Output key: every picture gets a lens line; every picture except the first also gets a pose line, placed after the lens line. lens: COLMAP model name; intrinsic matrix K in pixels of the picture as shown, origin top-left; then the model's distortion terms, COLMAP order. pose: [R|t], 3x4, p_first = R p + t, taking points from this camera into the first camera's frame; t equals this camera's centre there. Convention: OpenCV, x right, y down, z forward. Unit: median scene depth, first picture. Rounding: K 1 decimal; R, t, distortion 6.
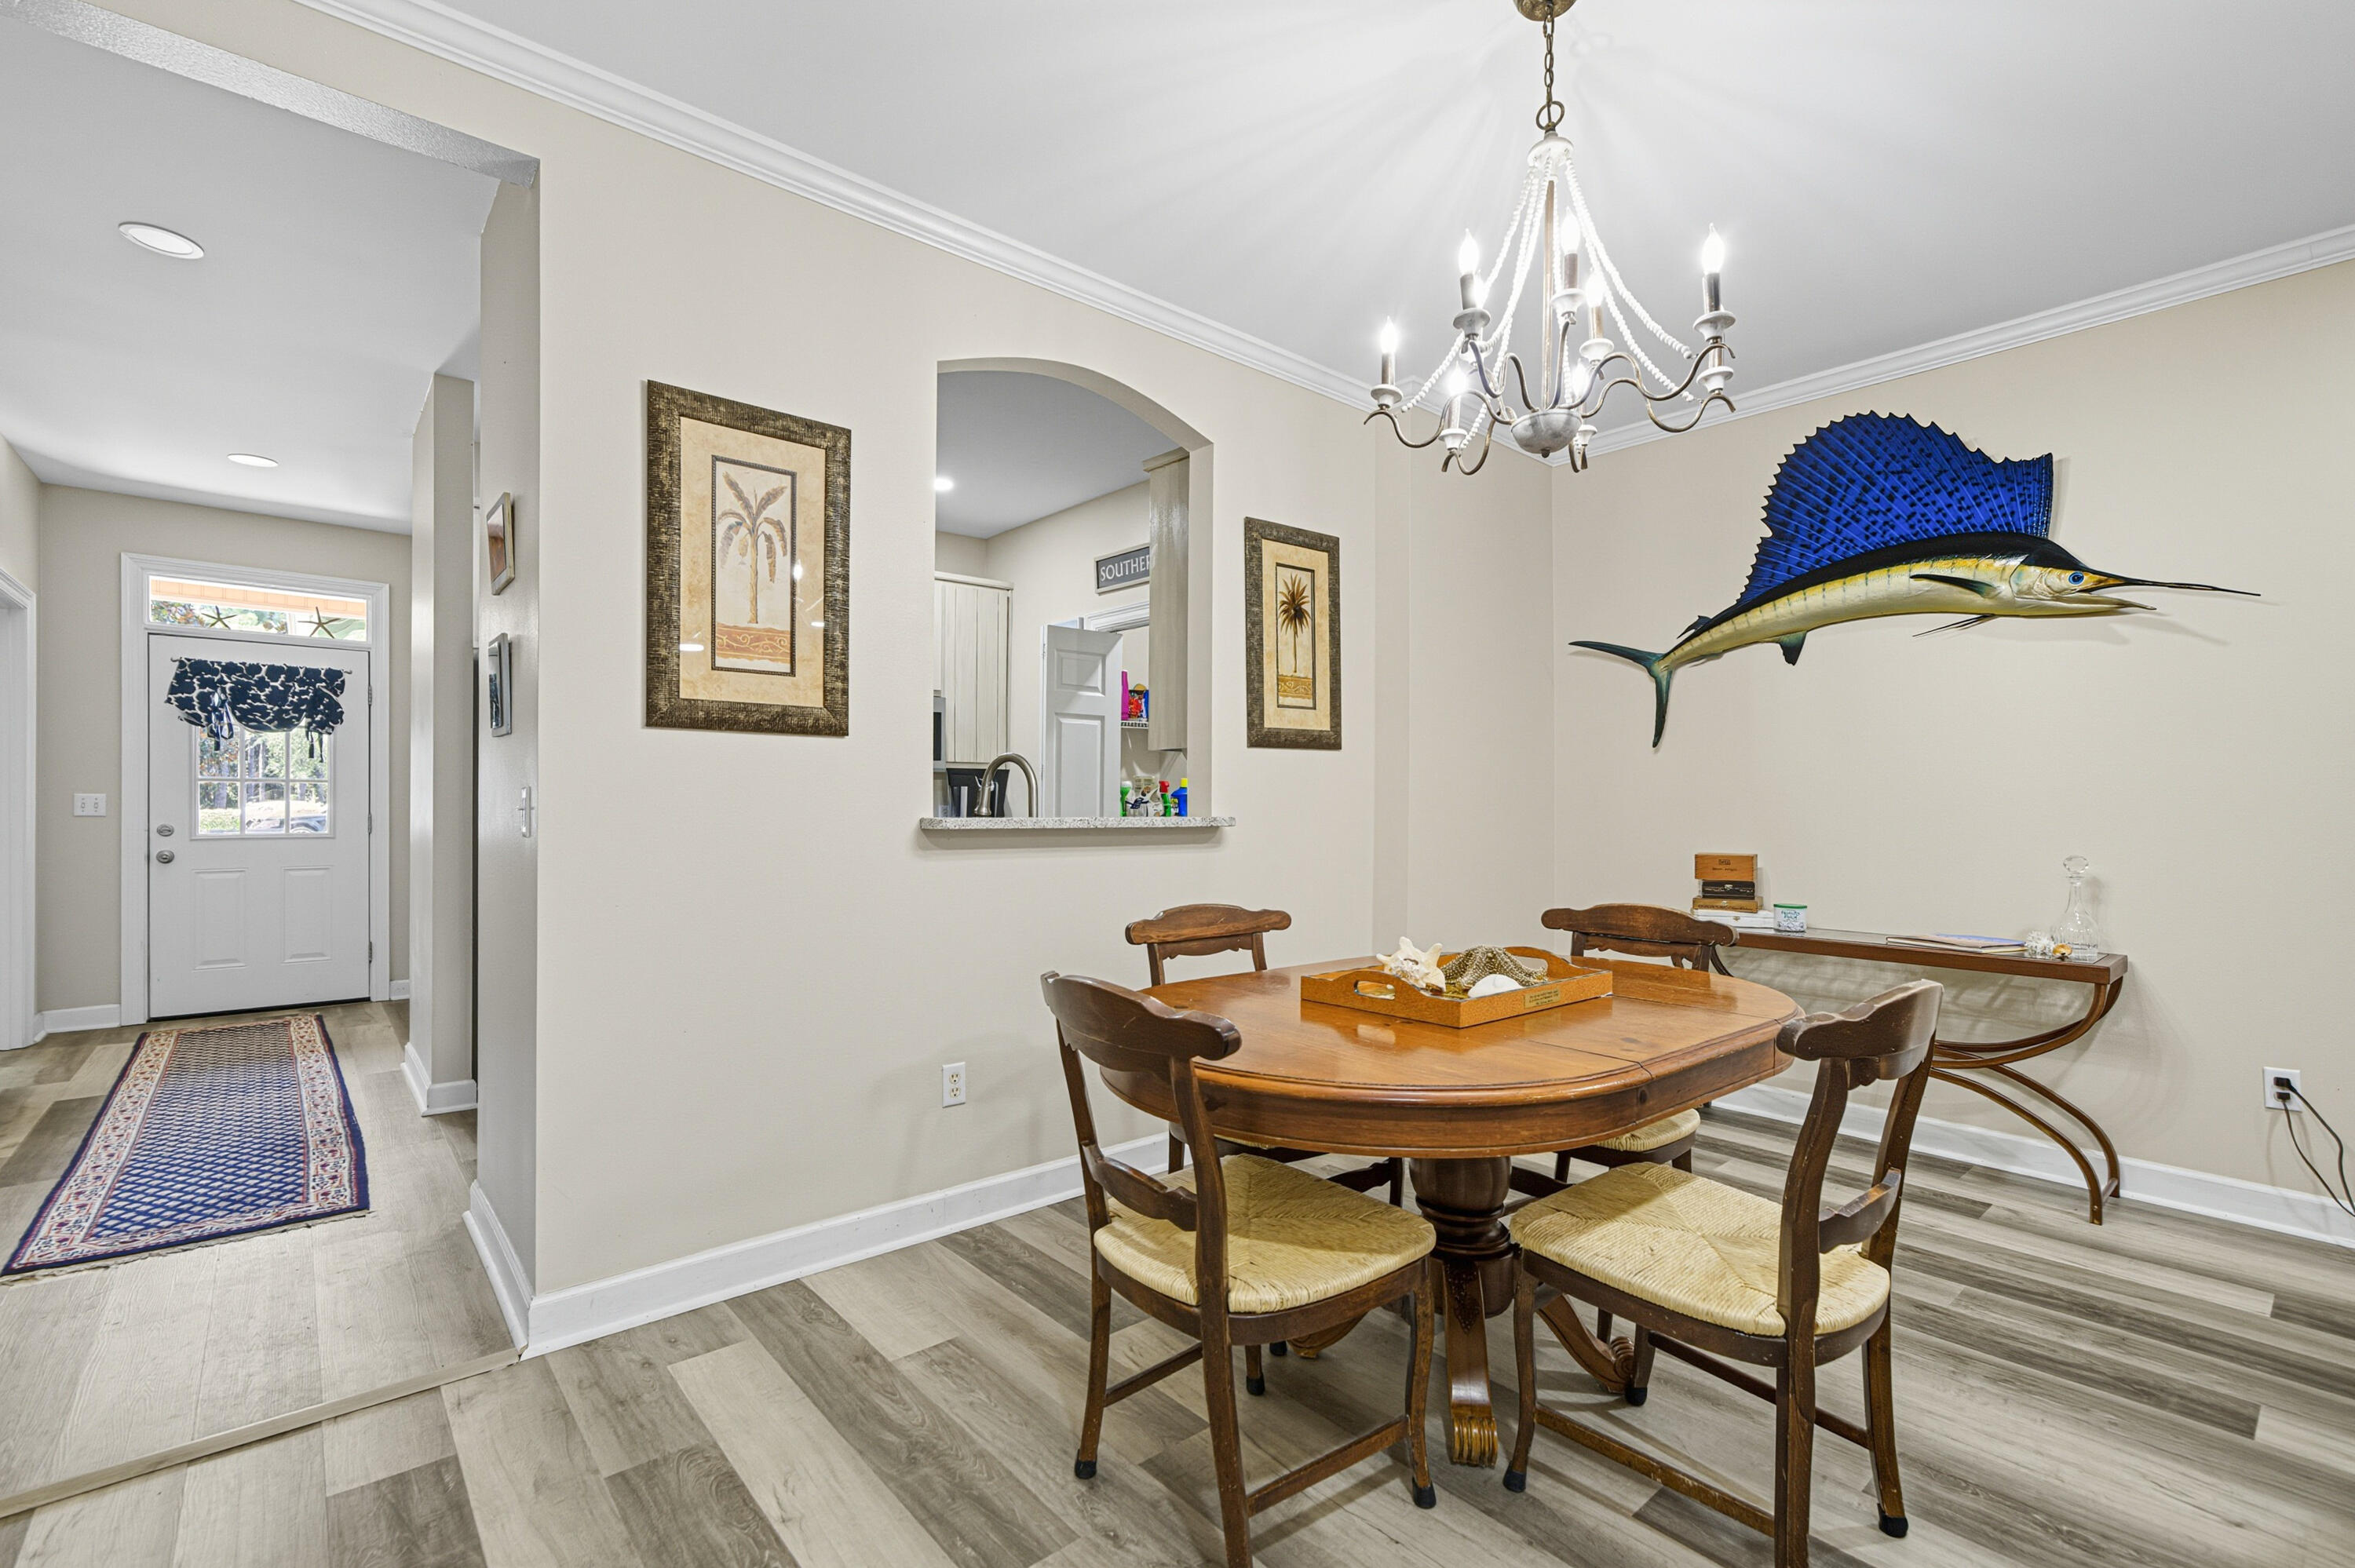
lens RADIAL K [[1054.1, 0, 1166.8], [0, 1054.1, 814.6], [0, 0, 1]] dist [-0.012320, 0.001988]
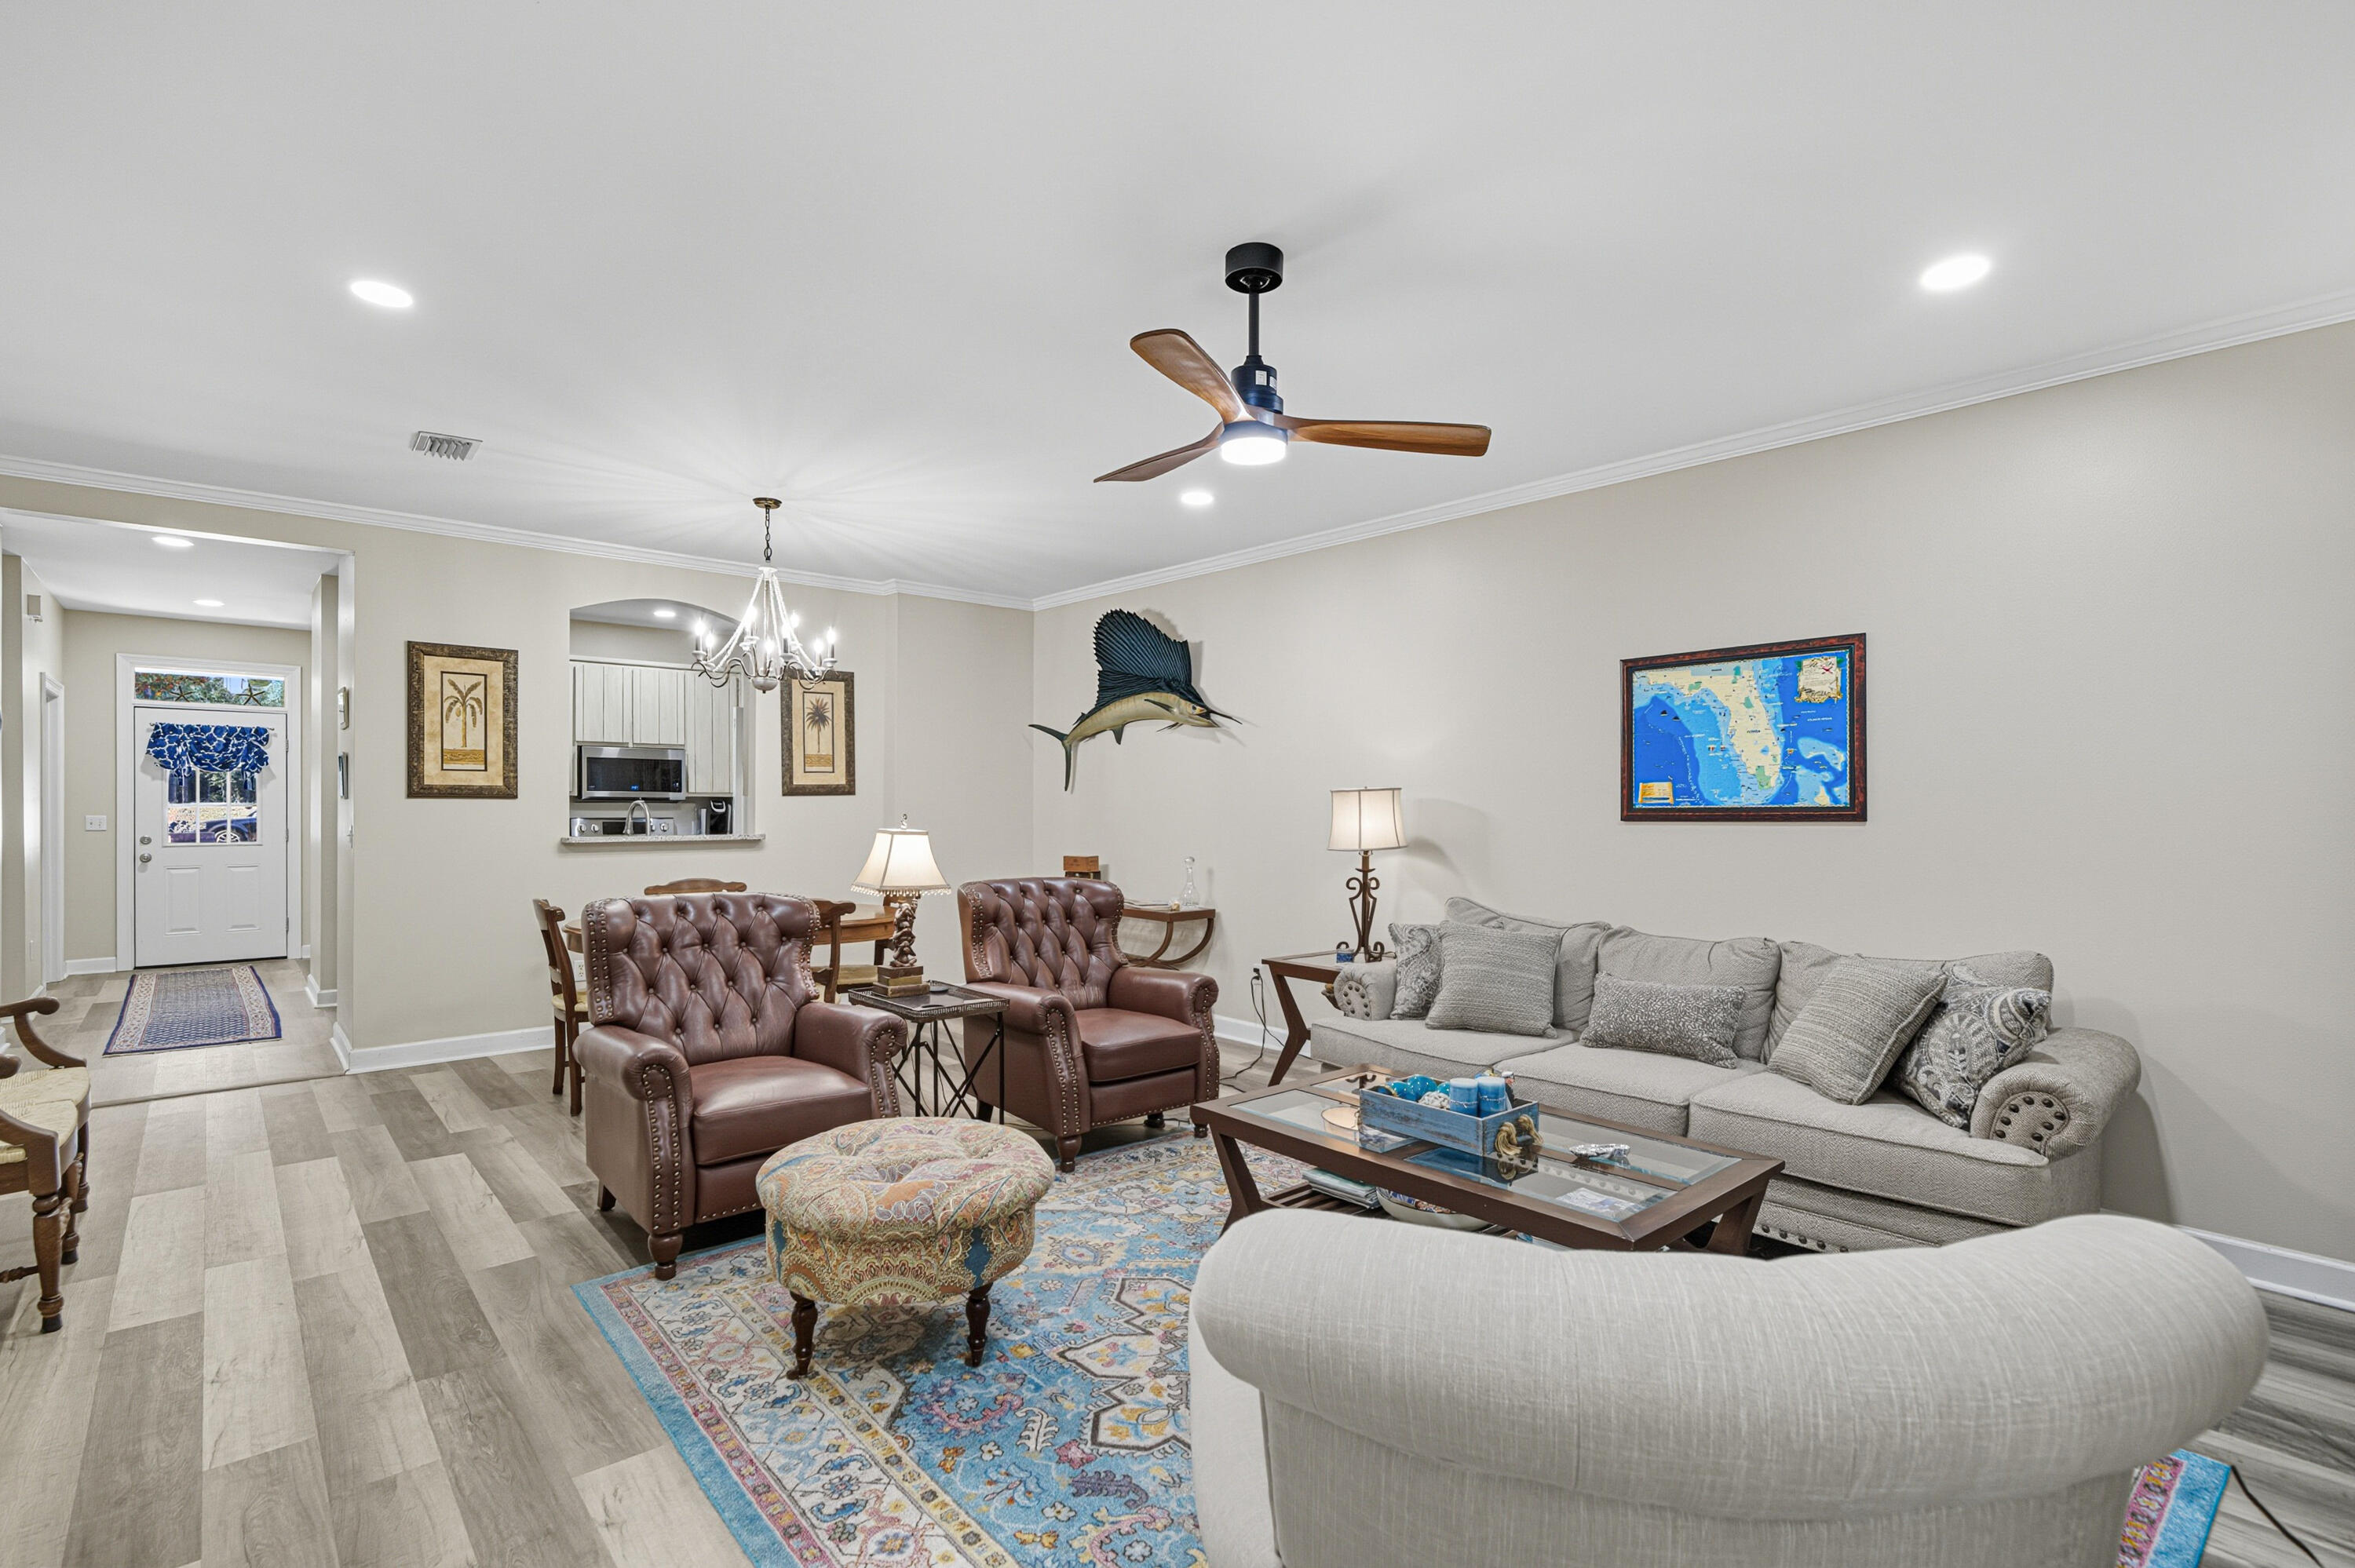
lens RADIAL K [[1114.6, 0, 1197.1], [0, 1114.6, 809.7], [0, 0, 1]] dist [-0.012603, 0.000518]
pose [[0.999495, -0.001409, 0.031746, 0.699803], [0.001440, 0.999999, -0.000960, -0.035548], [-0.031745, 0.001005, 0.999496, -0.886096]]
